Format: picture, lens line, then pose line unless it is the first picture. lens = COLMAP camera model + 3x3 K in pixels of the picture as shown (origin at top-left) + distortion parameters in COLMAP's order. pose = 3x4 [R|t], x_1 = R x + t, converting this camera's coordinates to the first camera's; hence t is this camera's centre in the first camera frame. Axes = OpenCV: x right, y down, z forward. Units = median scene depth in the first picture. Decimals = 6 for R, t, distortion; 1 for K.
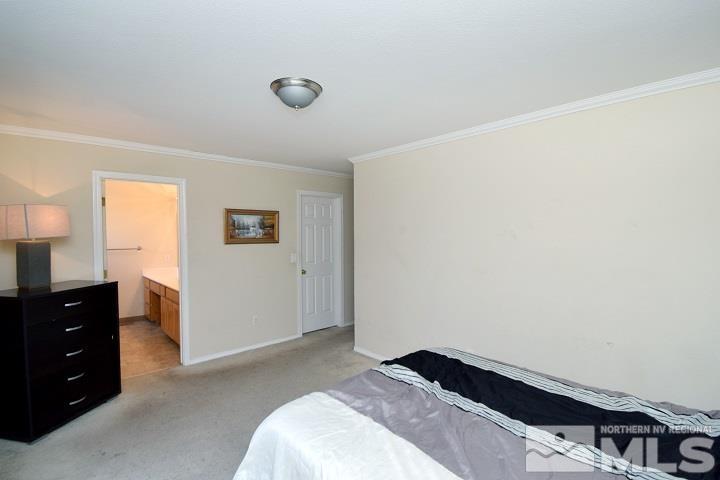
lens RADIAL K [[357.1, 0, 358.8], [0, 357.1, 241.9], [0, 0, 1]] dist [0.025937, -0.035482]
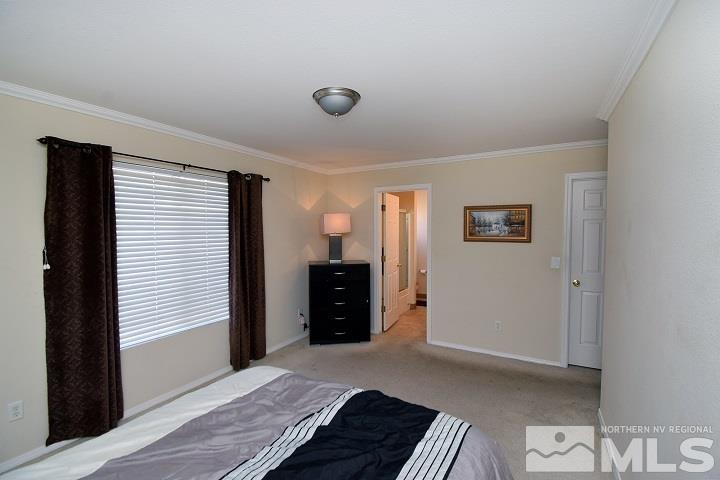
lens RADIAL K [[331.8, 0, 357.1], [0, 331.8, 243.5], [0, 0, 1]] dist [0.021097, -0.028986]
pose [[0.269514, 0.042387, -0.962063, 0.440363], [-0.025180, 0.998999, 0.036961, -0.013954], [0.962667, 0.014263, 0.270312, 0.429594]]
